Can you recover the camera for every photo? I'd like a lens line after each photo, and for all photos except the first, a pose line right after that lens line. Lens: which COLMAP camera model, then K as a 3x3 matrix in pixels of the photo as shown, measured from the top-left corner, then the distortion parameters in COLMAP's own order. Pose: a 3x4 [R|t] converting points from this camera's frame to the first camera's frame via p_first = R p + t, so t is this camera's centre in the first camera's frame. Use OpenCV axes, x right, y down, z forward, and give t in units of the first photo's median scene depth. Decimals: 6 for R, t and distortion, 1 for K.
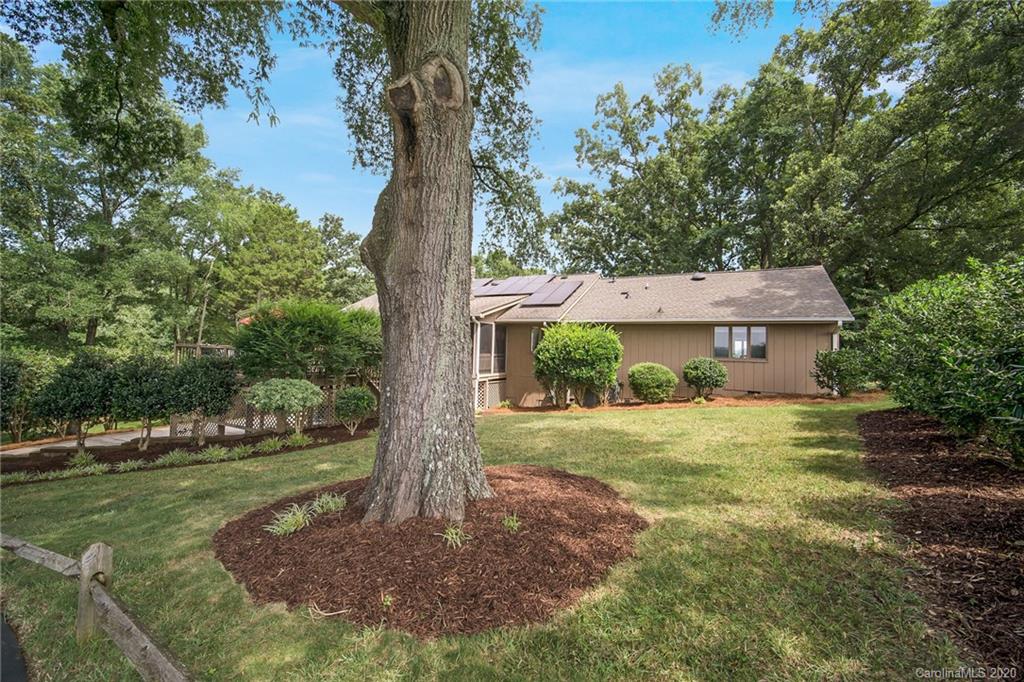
lens RADIAL K [[433.8, 0, 506.8], [0, 433.8, 332.0], [0, 0, 1]] dist [-0.000438, -0.000058]
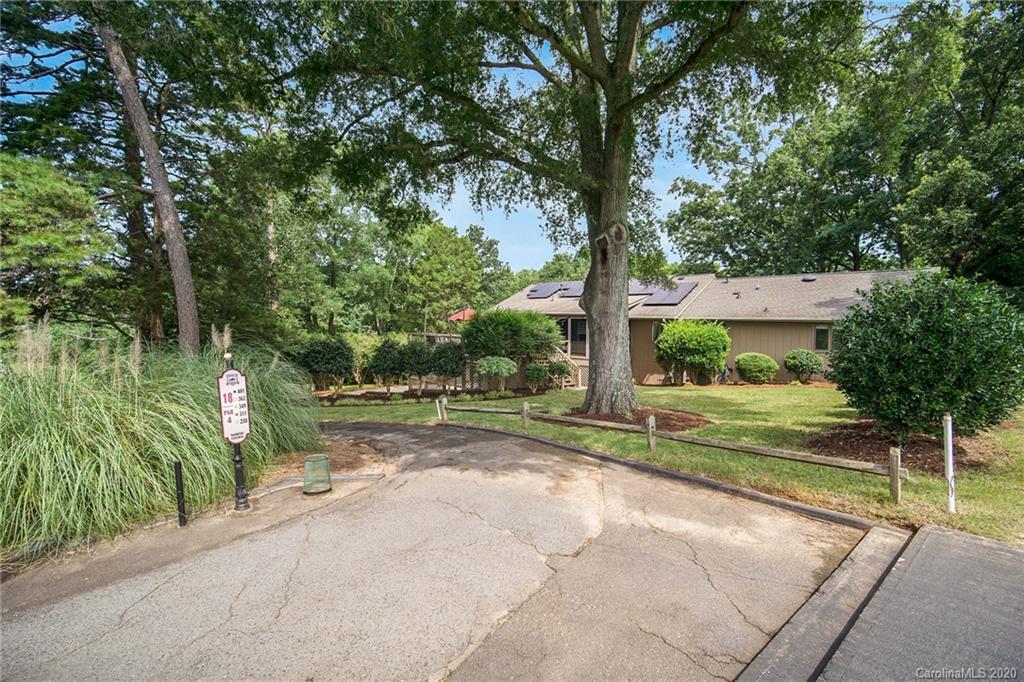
lens RADIAL K [[458.3, 0, 467.3], [0, 458.3, 304.3], [0, 0, 1]] dist [-0.000571, 0.000007]
pose [[0.950798, -0.007046, -0.309730, -0.047931], [0.000690, 0.999787, -0.020627, -0.040459], [0.309810, 0.019398, 0.950601, -0.500453]]
